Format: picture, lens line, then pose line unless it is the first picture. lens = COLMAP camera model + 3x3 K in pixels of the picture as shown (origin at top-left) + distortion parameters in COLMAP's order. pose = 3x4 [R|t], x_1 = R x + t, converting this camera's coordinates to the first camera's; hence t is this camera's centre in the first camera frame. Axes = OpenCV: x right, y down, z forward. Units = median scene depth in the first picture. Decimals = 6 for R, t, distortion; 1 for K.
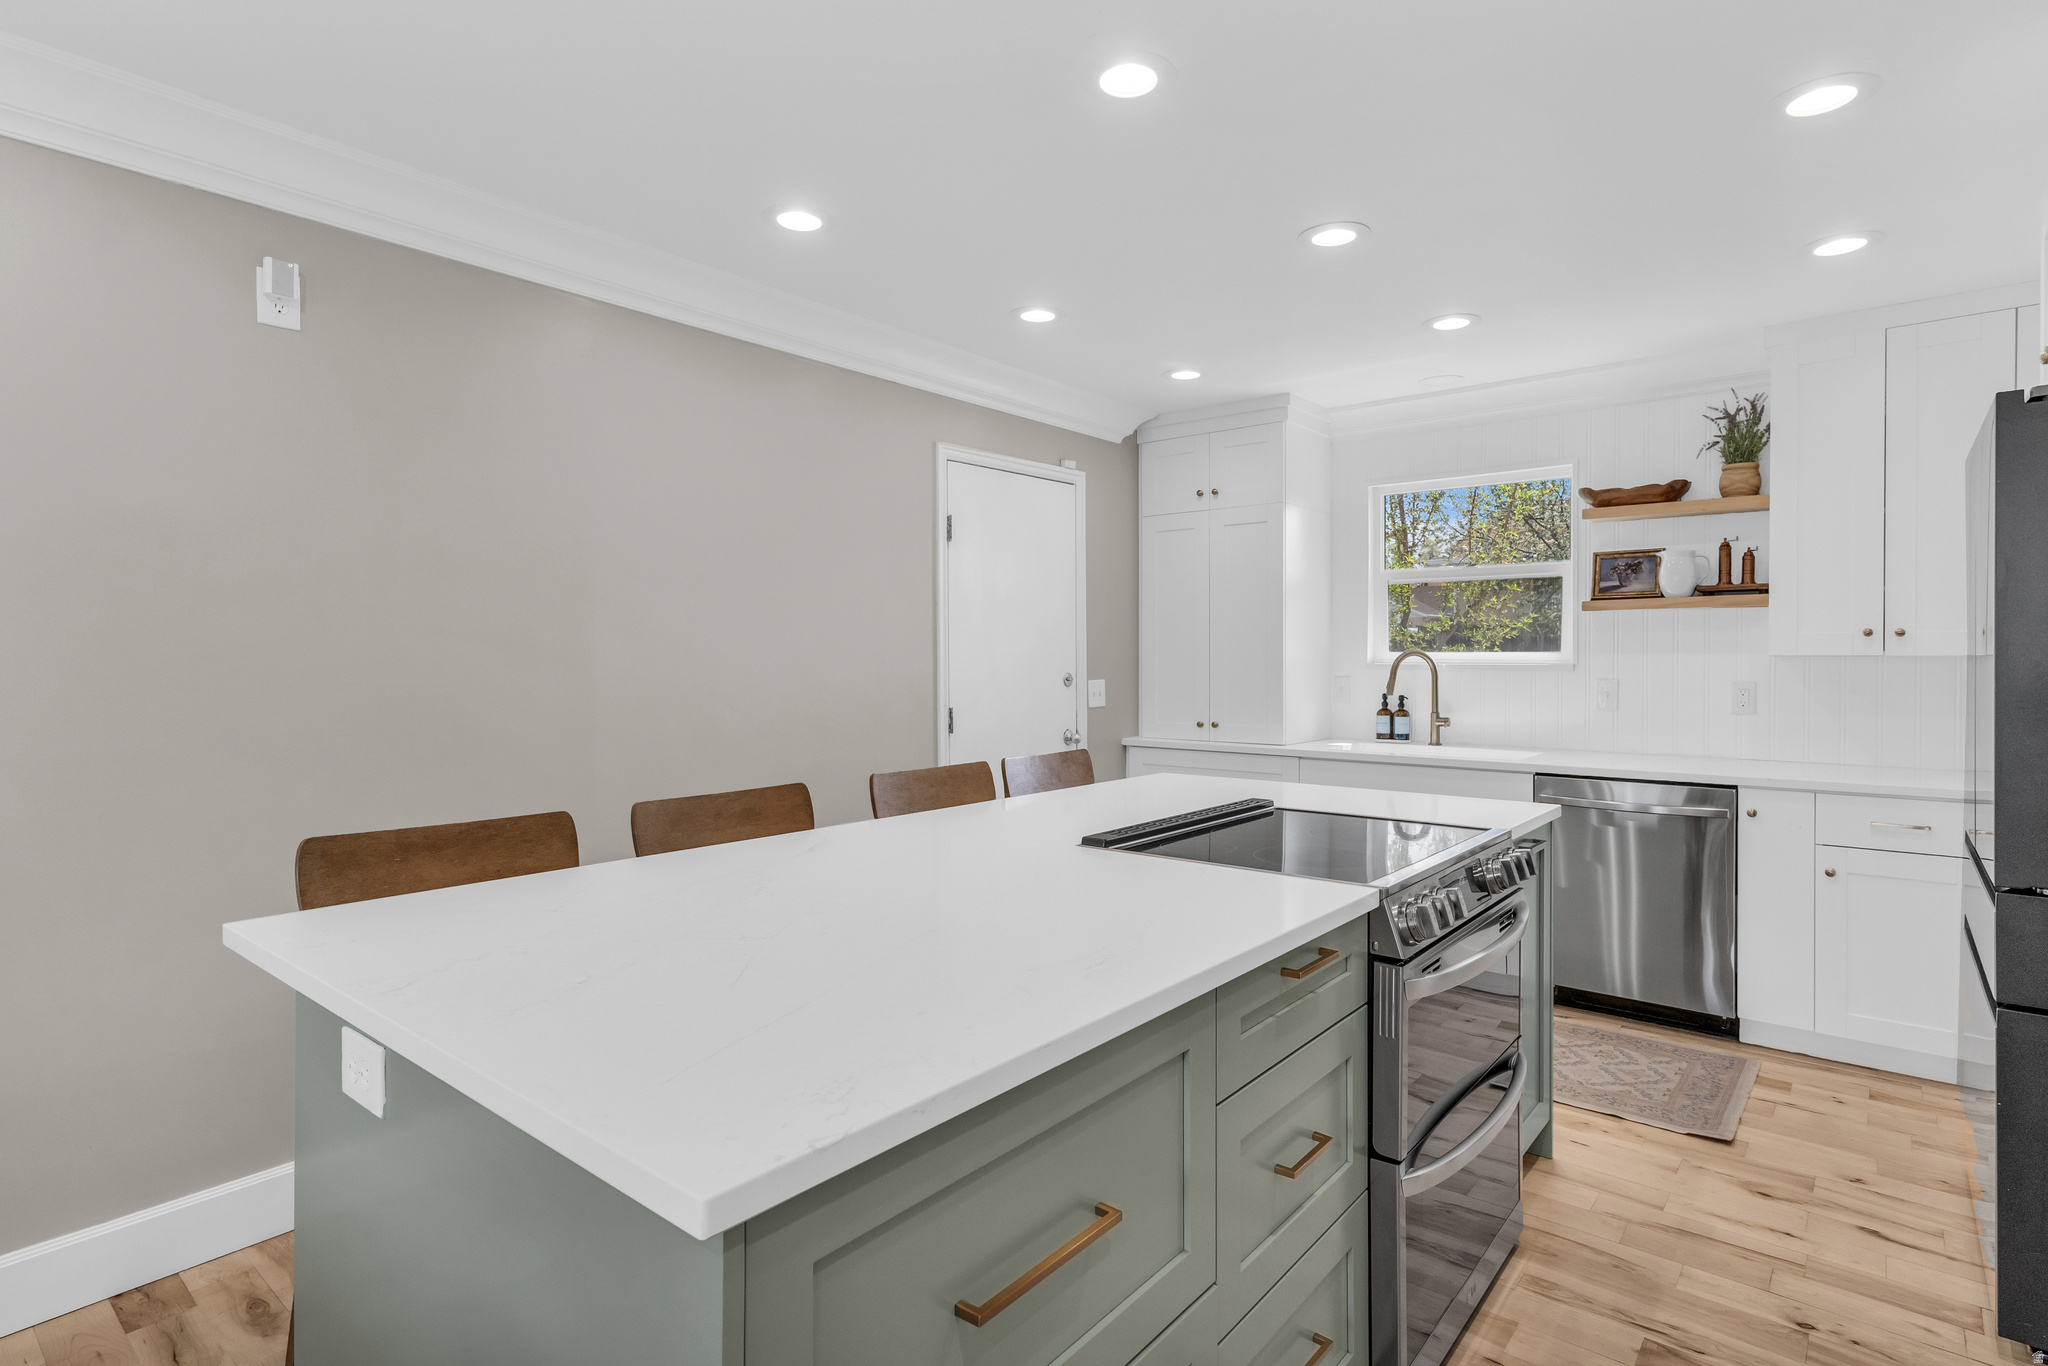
lens RADIAL K [[1047.5, 0, 1022.2], [0, 1047.5, 663.1], [0, 0, 1]] dist [-0.001706, -0.000505]
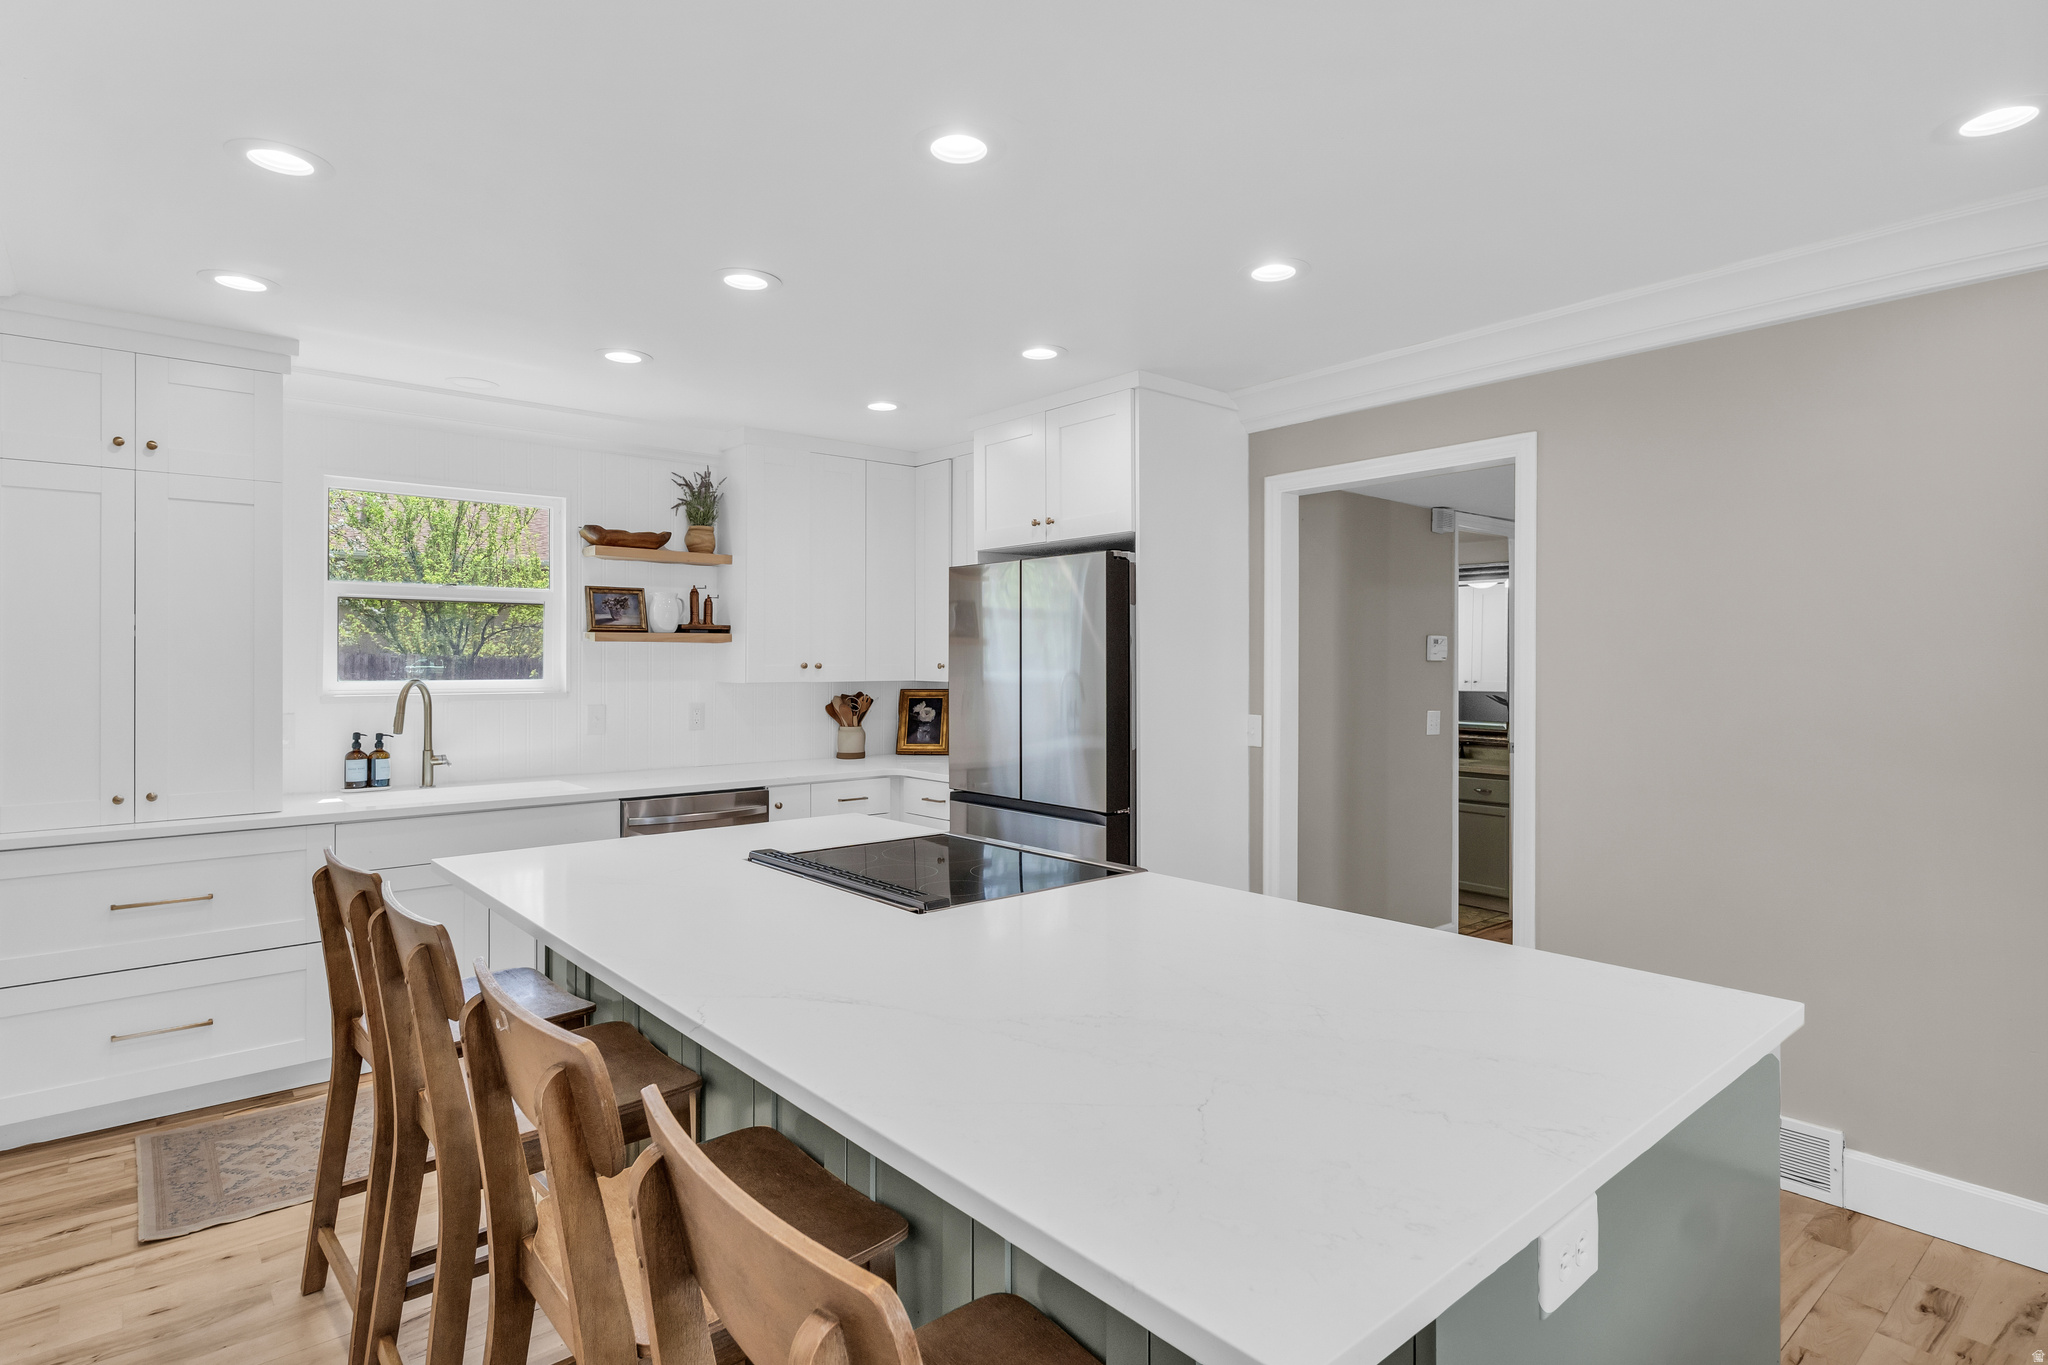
lens RADIAL K [[1047.5, 0, 1022.2], [0, 1047.5, 662.6], [0, 0, 1]] dist [-0.001706, -0.000505]
pose [[0.168582, -0.002339, 0.985685, -0.427725], [0.005113, 0.999986, 0.001498, -0.027893], [-0.985674, 0.004787, 0.168592, 0.394399]]
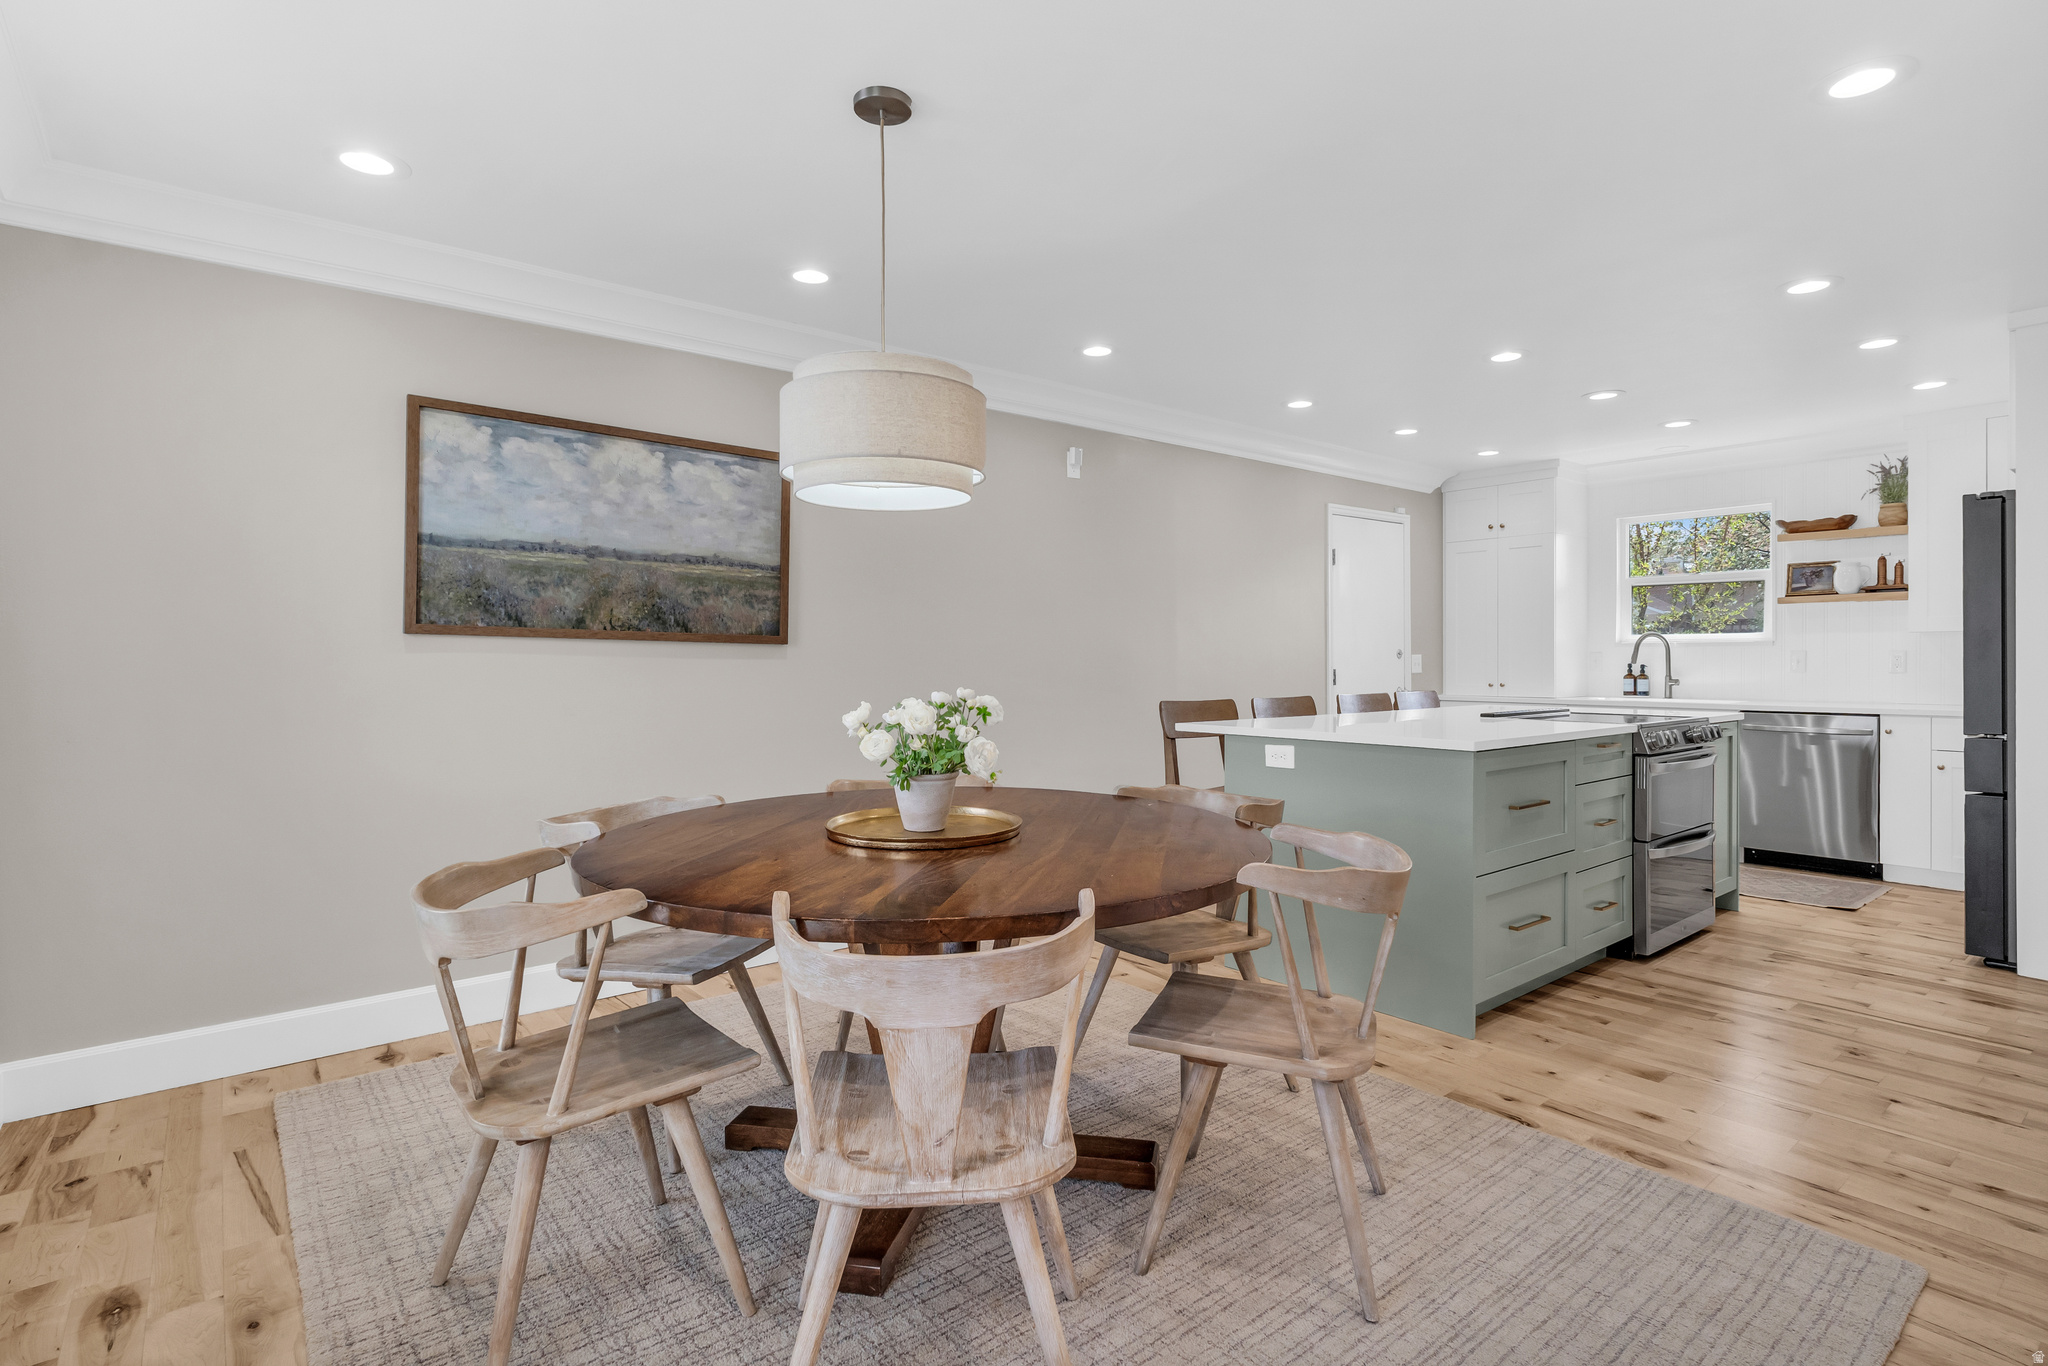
lens RADIAL K [[1021.0, 0, 1025.9], [0, 1021.0, 660.9], [0, 0, 1]] dist [-0.002702, -0.001105]
pose [[0.981873, -0.001199, -0.189534, -0.228624], [0.000645, 0.999995, -0.002985, 0.033457], [0.189536, 0.002809, 0.981870, -0.600800]]
